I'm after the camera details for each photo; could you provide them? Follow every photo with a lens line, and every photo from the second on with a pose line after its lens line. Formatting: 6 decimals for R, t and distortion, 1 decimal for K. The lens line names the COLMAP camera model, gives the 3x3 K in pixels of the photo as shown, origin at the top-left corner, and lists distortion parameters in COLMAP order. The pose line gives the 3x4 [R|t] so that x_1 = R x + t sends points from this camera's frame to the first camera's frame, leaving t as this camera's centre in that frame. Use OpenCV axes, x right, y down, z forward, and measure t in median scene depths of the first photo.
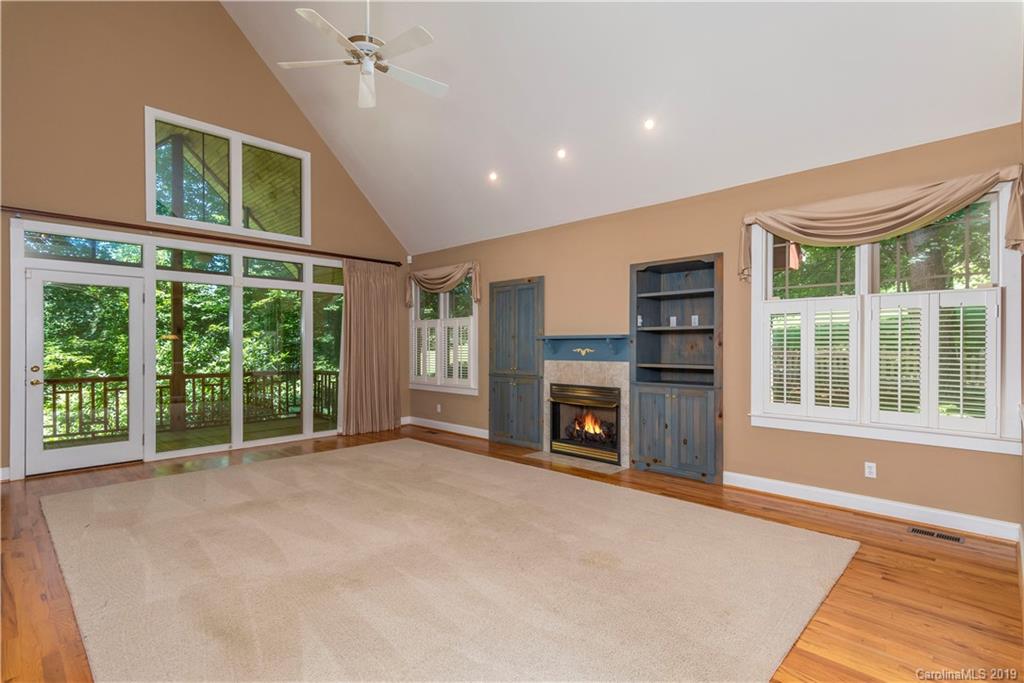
lens RADIAL K [[499.4, 0, 513.8], [0, 499.4, 351.0], [0, 0, 1]] dist [0.015826, 0.000351]
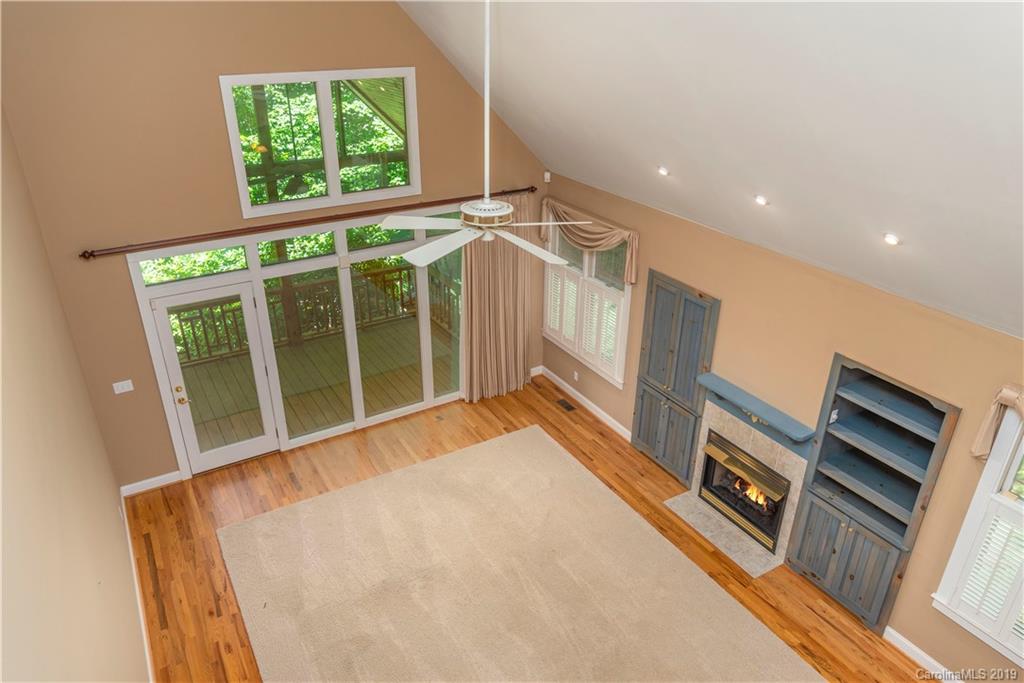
lens RADIAL K [[717.2, 0, 510.2], [0, 717.2, 340.9], [0, 0, 1]] dist [0.012801, 0.000131]
pose [[0.964344, 0.126792, -0.232302, 0.014926], [-0.006647, 0.889093, 0.457678, -0.589346], [0.264568, -0.439815, 0.858235, -0.015888]]
